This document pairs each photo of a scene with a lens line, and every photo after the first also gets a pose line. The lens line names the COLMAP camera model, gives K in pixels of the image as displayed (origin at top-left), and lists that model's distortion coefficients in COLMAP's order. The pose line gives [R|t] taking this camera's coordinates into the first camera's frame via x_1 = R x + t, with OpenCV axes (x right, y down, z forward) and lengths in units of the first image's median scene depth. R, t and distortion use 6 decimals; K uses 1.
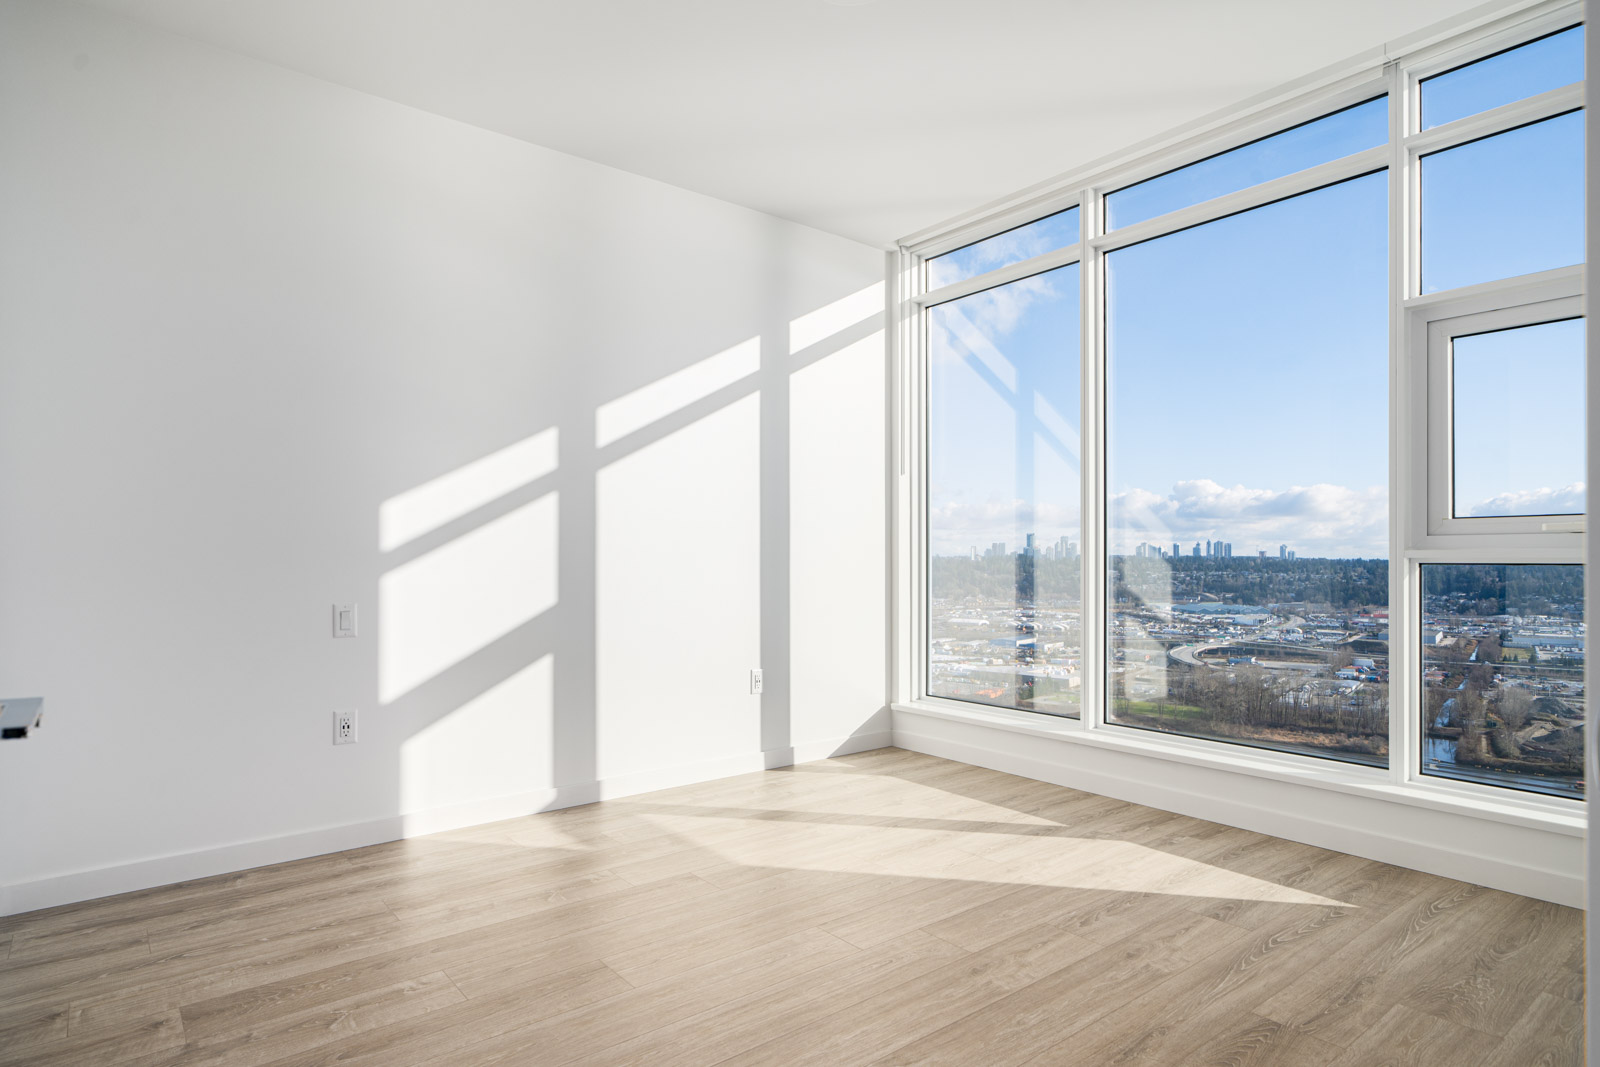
lens RADIAL K [[886.5, 0, 798.0], [0, 886.5, 508.1], [0, 0, 1]] dist [0.002640, 0.001127]
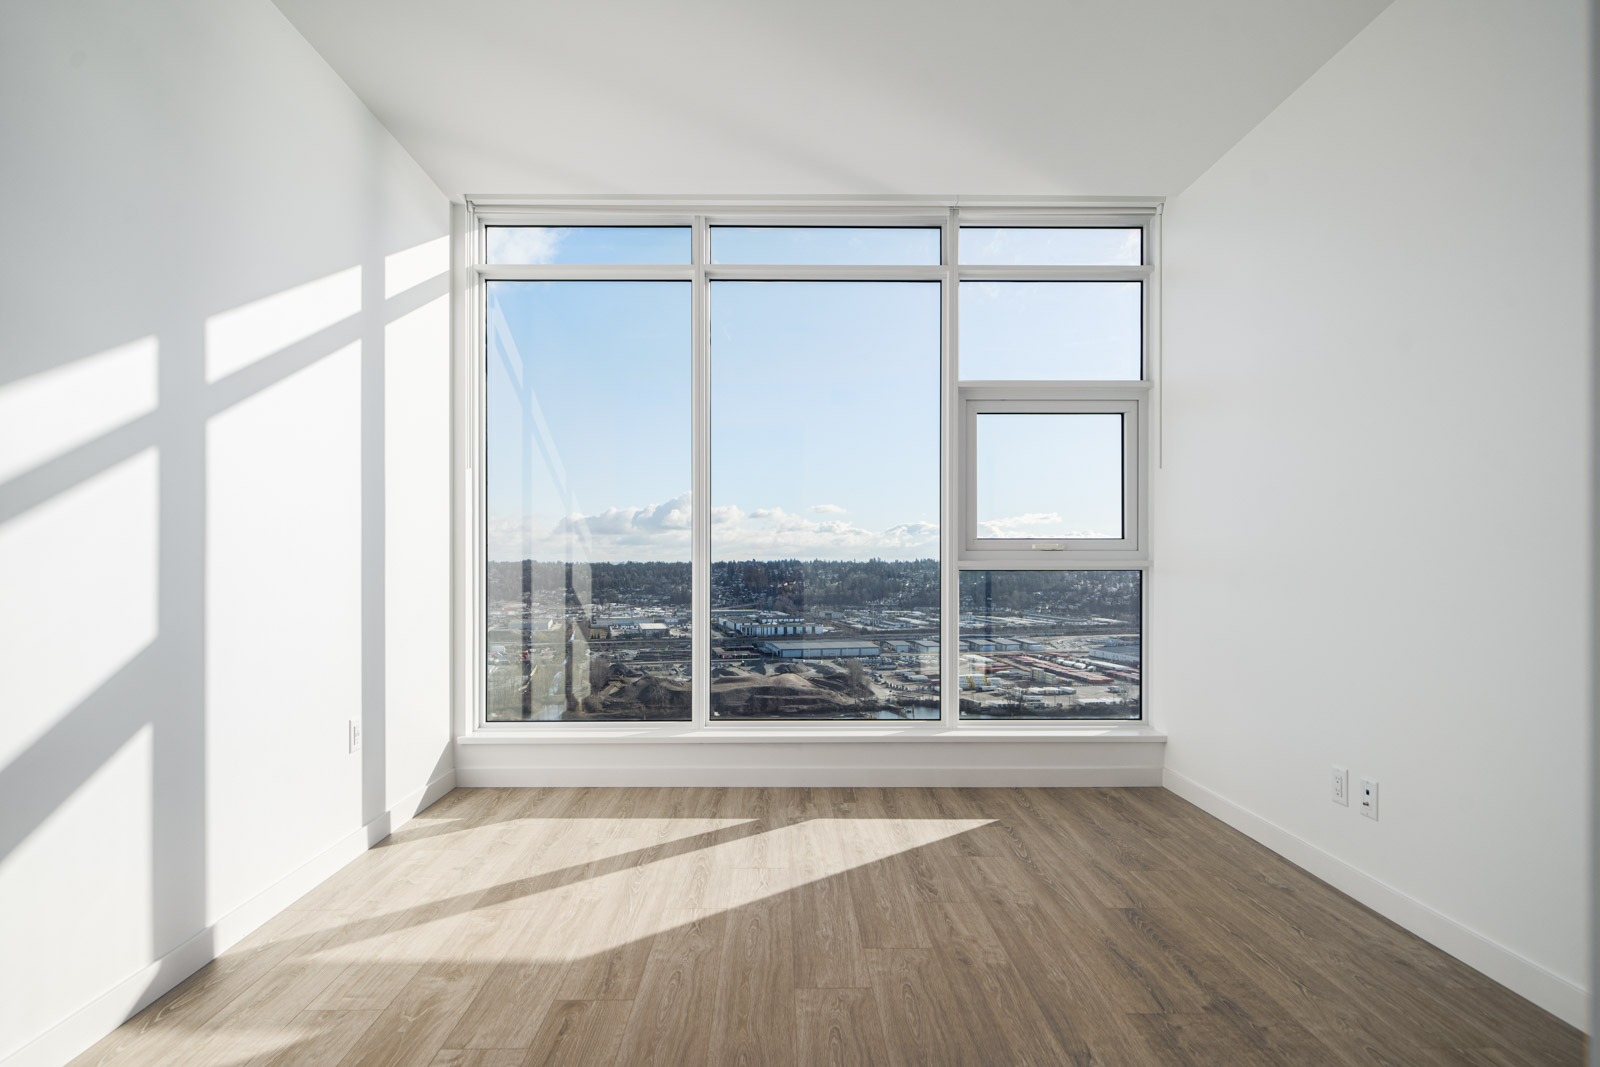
lens RADIAL K [[835.9, 0, 794.3], [0, 835.9, 543.0], [0, 0, 1]] dist [0.002024, 0.000287]
pose [[0.619592, 0.017281, 0.784733, -0.465858], [-0.043853, 0.998958, 0.012626, 0.012614], [-0.783698, -0.042236, 0.619705, 0.363411]]
